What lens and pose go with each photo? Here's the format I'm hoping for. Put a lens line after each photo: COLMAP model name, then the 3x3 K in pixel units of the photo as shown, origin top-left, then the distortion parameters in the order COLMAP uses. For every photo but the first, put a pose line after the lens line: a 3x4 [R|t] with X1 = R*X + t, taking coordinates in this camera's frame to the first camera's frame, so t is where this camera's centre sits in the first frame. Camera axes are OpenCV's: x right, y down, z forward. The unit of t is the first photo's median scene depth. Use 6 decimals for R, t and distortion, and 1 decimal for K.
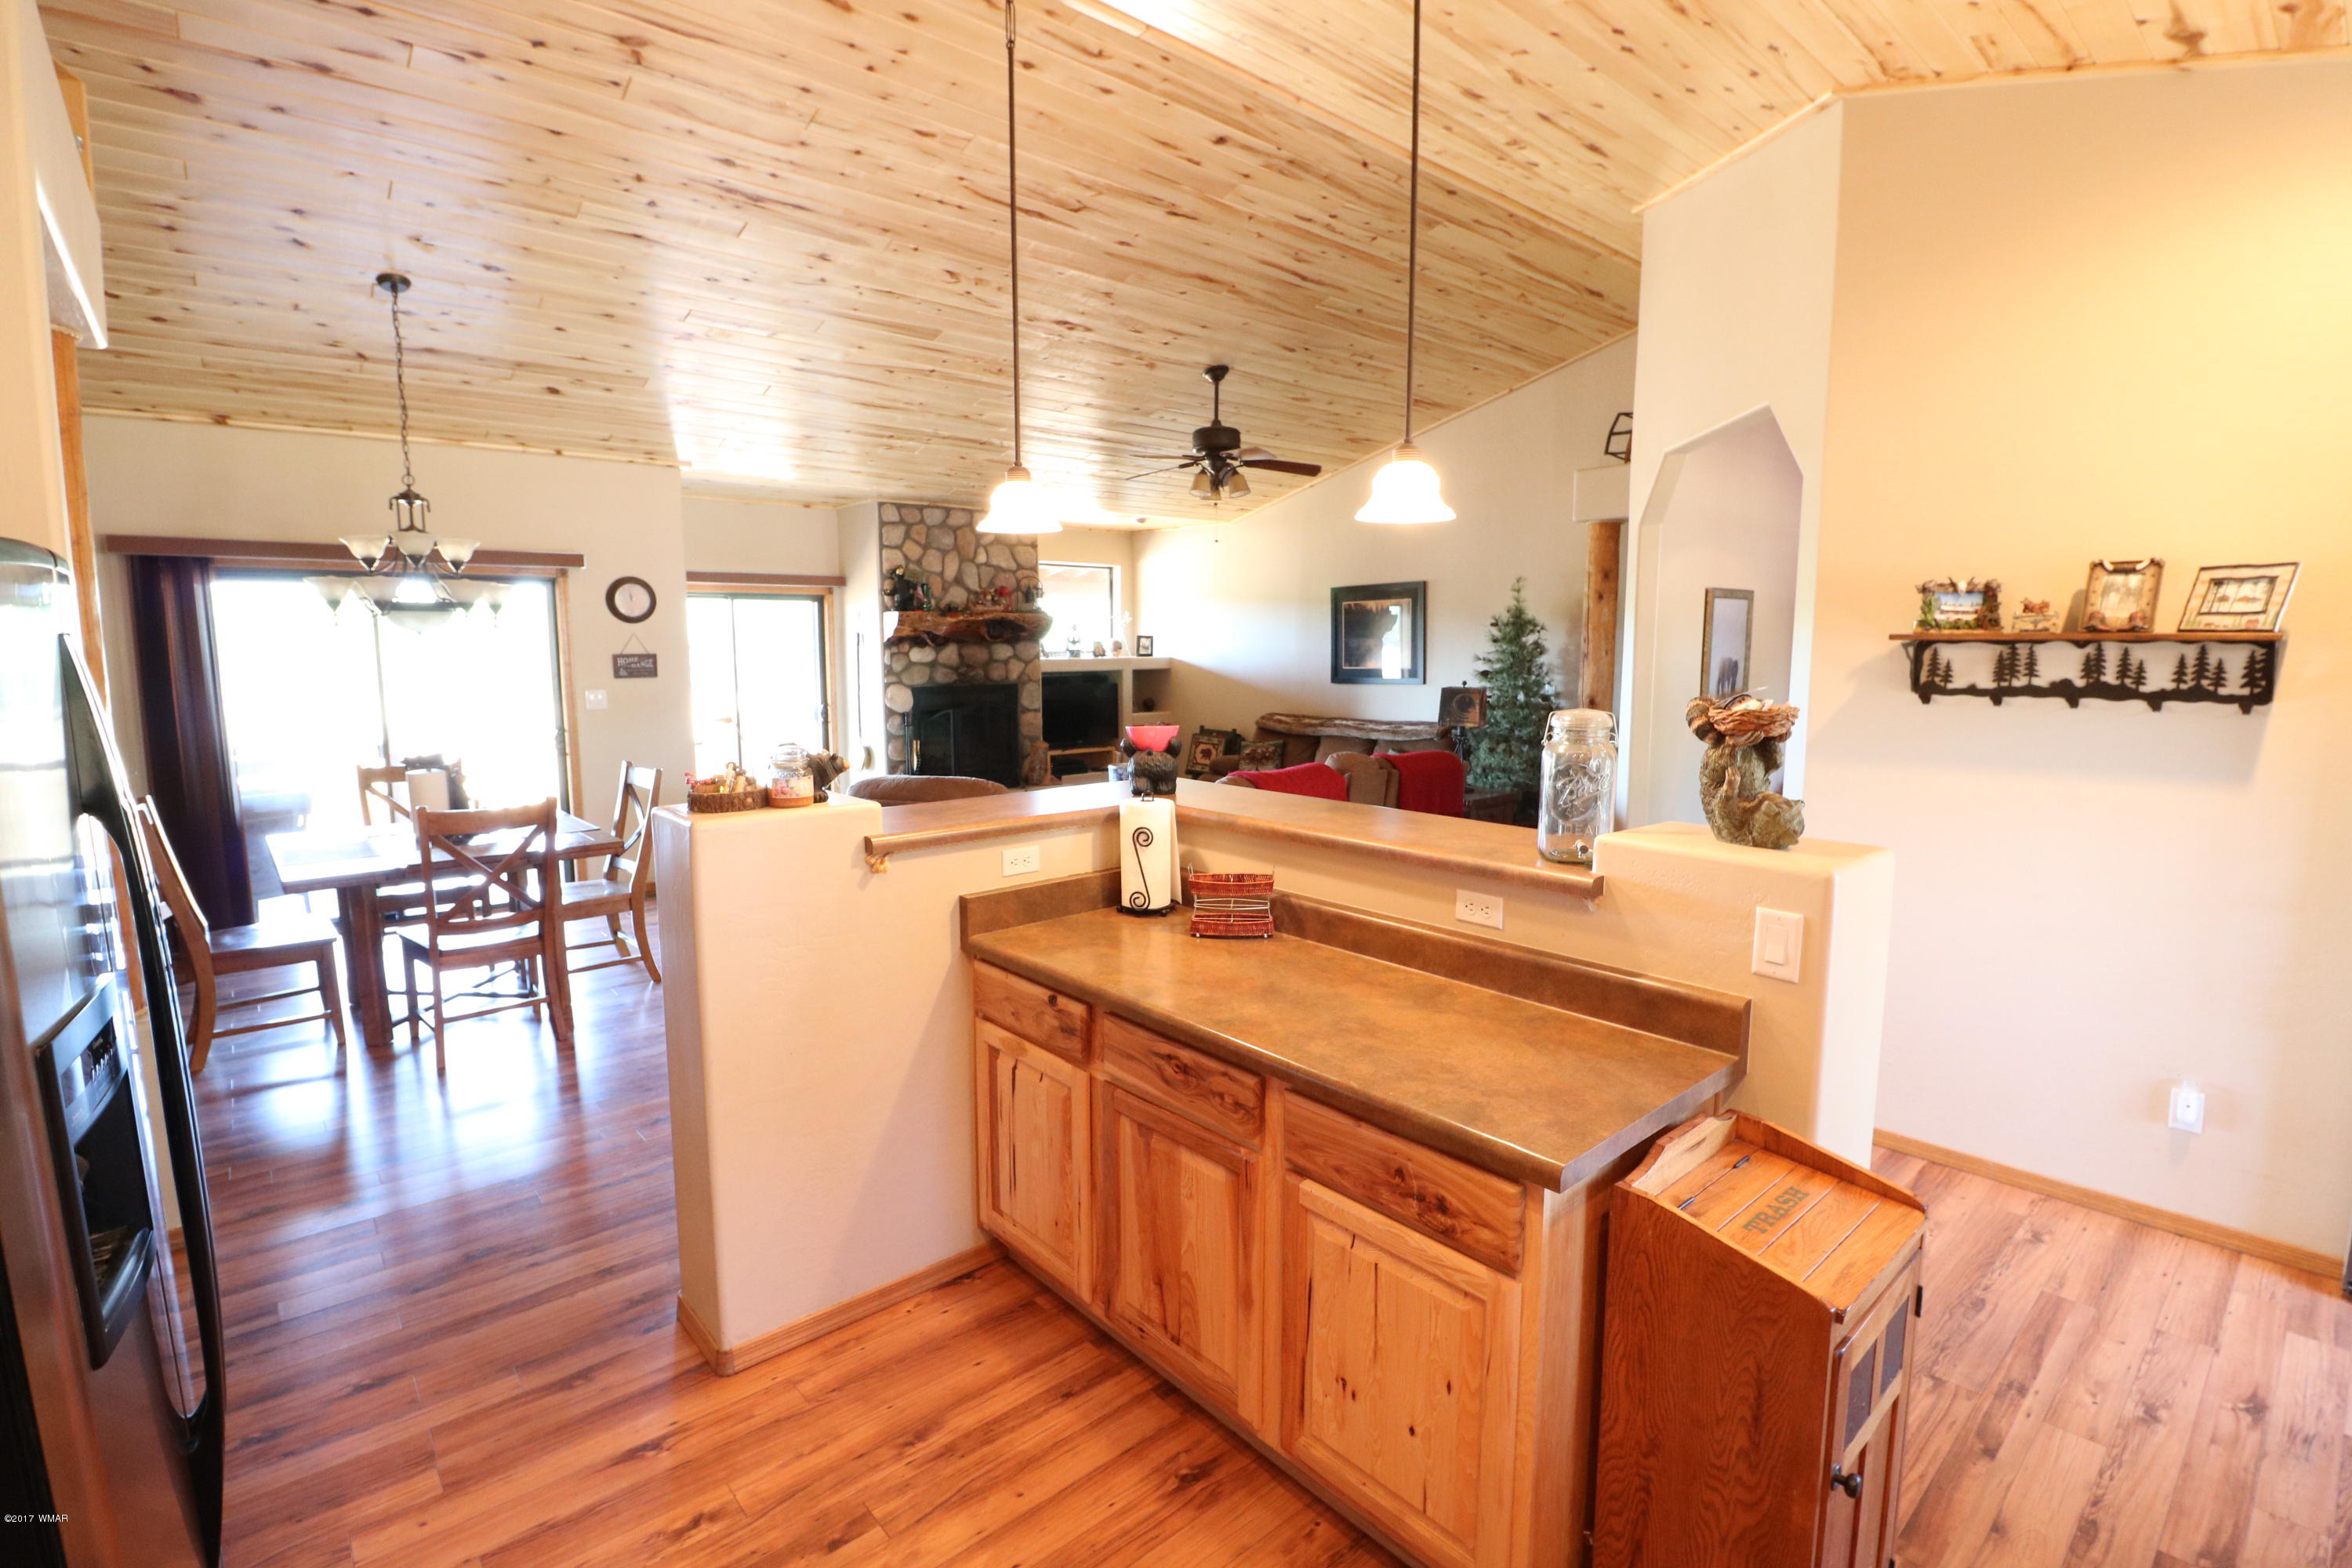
lens RADIAL K [[1080.6, 0, 1174.7], [0, 1080.6, 771.9], [0, 0, 1]] dist [0.003316, -0.015572]
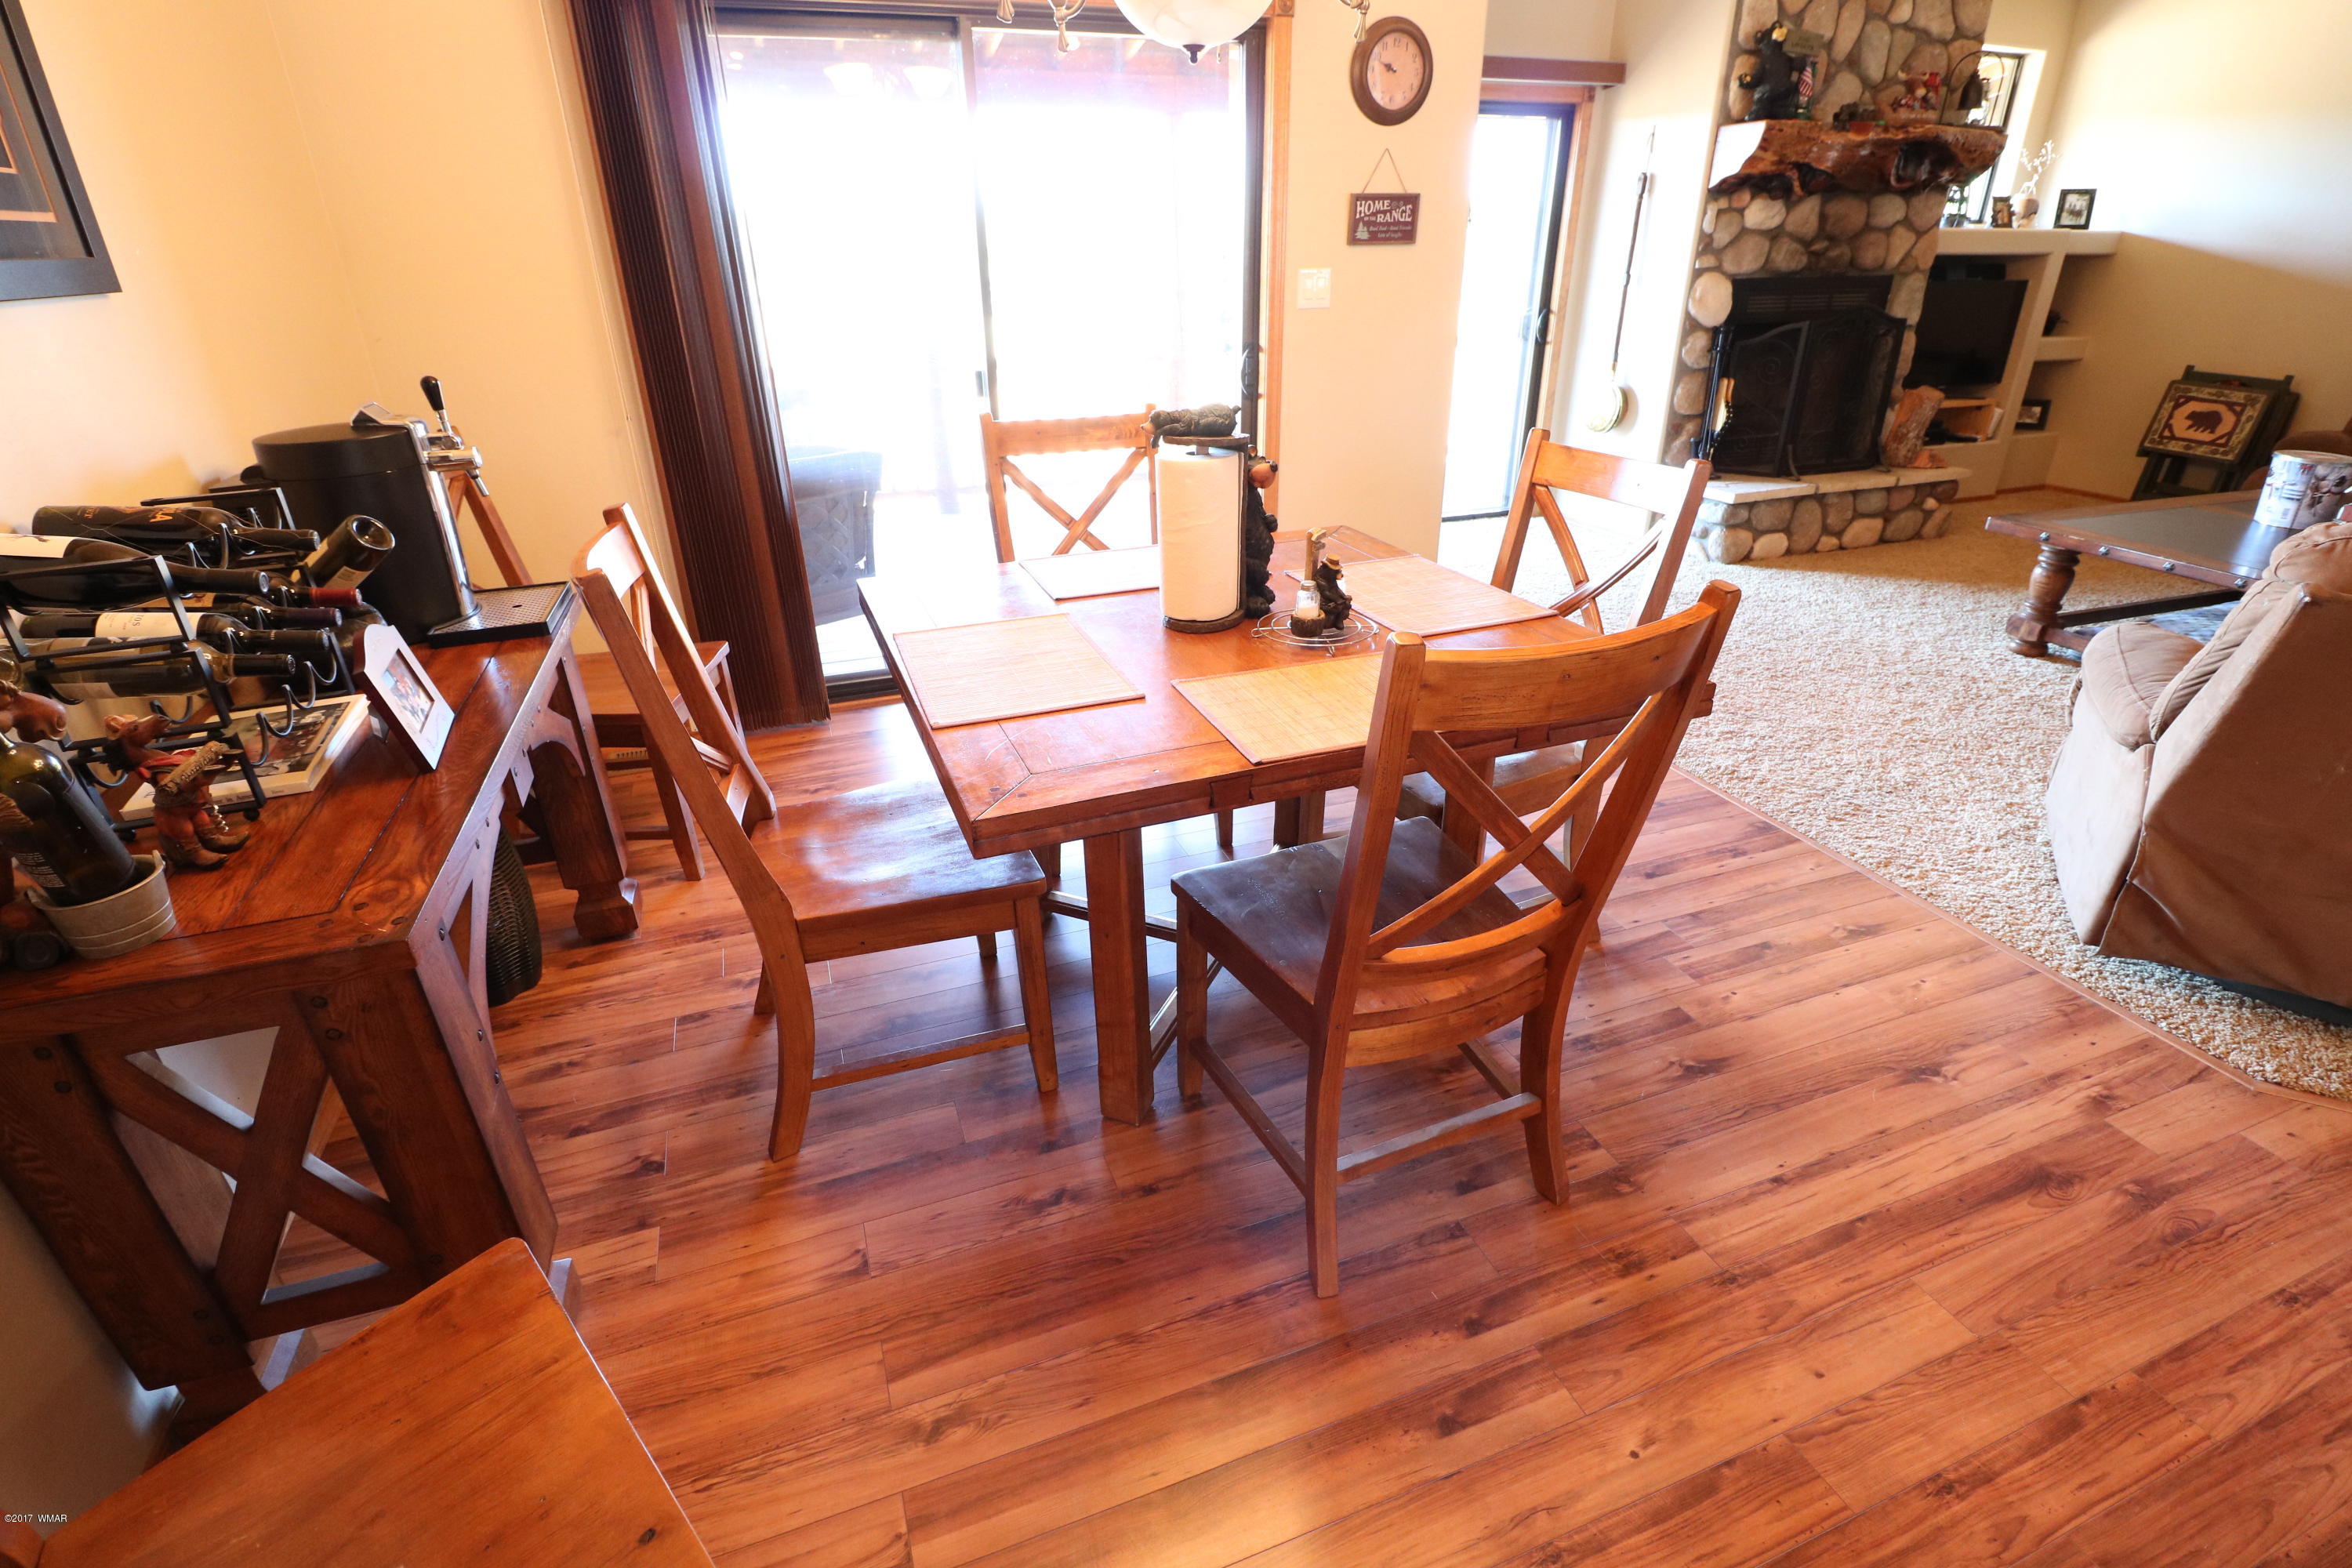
lens RADIAL K [[1080.6, 0, 1174.7], [0, 1080.6, 771.9], [0, 0, 1]] dist [0.003316, -0.015572]
pose [[0.934309, 0.143593, -0.326263, -0.295163], [-0.031289, 0.944779, 0.326210, -0.009657], [0.355088, -0.294572, 0.887209, 0.324149]]
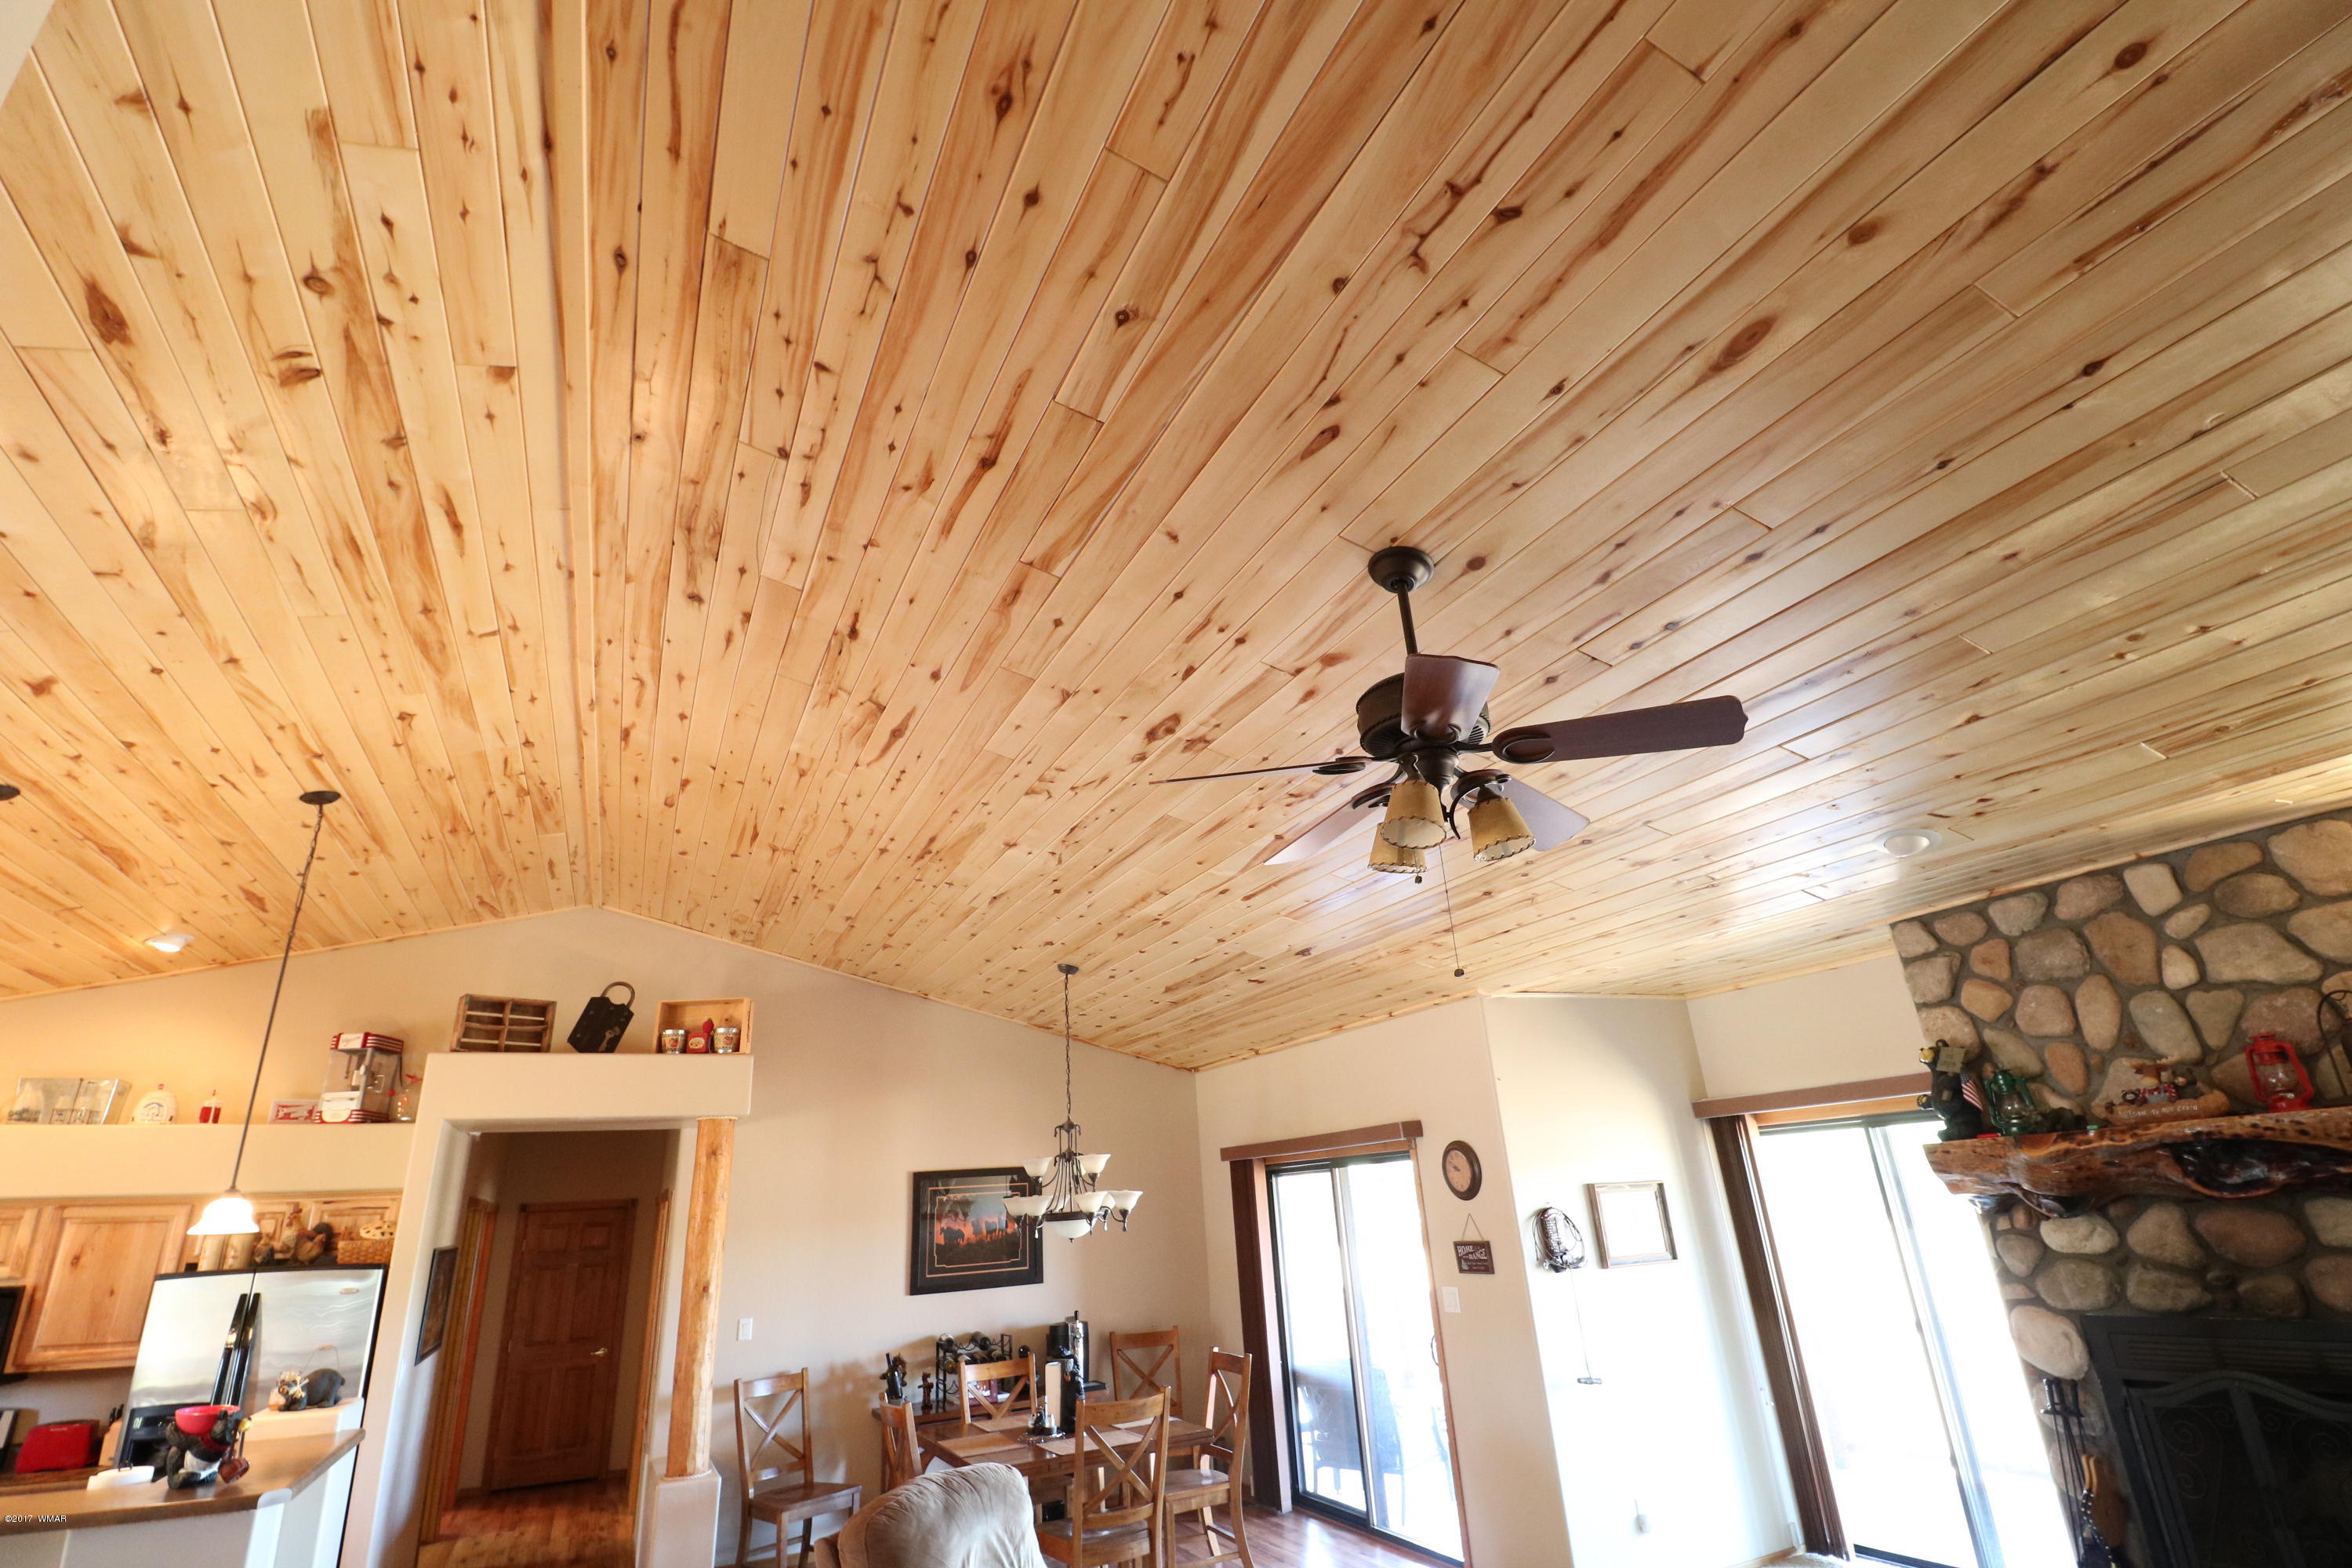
lens RADIAL K [[1089.5, 0, 1174.2], [0, 1089.5, 776.6], [0, 0, 1]] dist [-0.001883, -0.012048]
pose [[-0.265857, -0.336658, -0.903317, 0.309903], [-0.060630, 0.941023, -0.332867, -0.115860], [0.962104, -0.033727, -0.270589, 0.780028]]
